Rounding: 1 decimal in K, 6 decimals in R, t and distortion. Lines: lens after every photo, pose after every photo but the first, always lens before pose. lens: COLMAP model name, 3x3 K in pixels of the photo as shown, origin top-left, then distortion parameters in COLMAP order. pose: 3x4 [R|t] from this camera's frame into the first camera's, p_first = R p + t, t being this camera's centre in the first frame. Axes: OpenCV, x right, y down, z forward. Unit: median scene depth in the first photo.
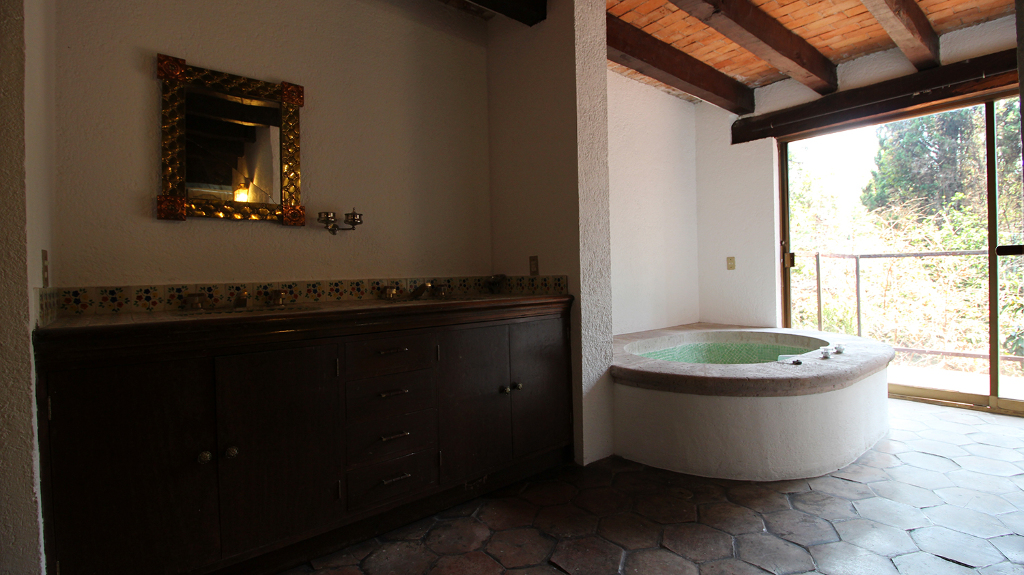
lens RADIAL K [[488.9, 0, 512.3], [0, 488.9, 285.2], [0, 0, 1]] dist [0.001093, 0.000018]
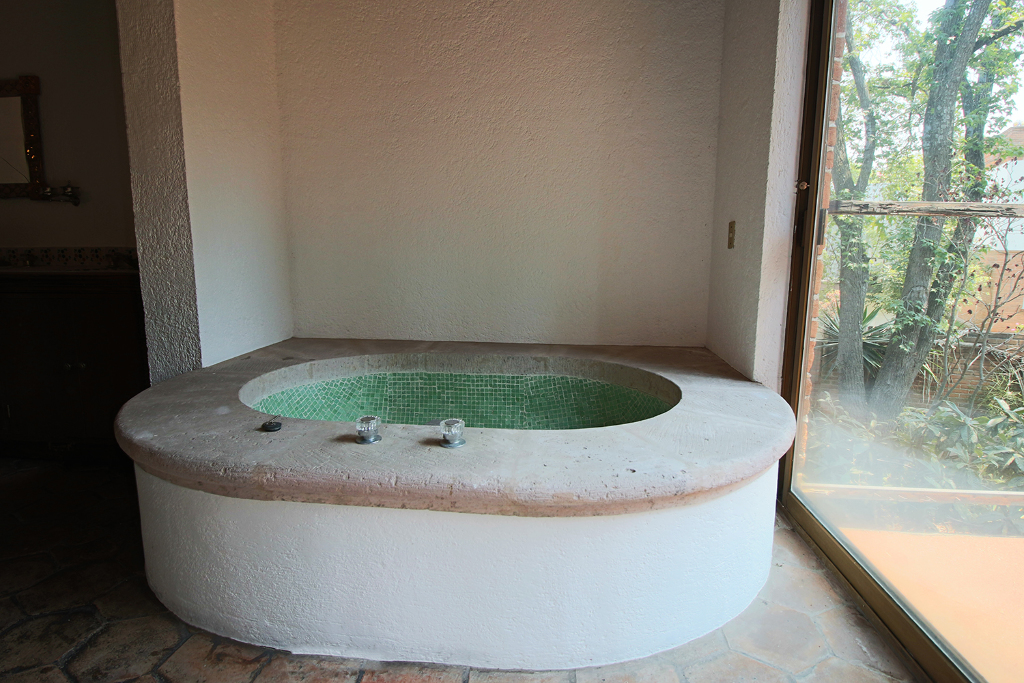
lens RADIAL K [[536.6, 0, 512.0], [0, 536.6, 337.4], [0, 0, 1]] dist [-0.017762, -0.000678]
pose [[0.690601, 0.149488, -0.707618, 1.128321], [-0.035492, 0.984232, 0.173285, -0.047778], [0.722364, -0.094555, 0.685018, 0.783961]]
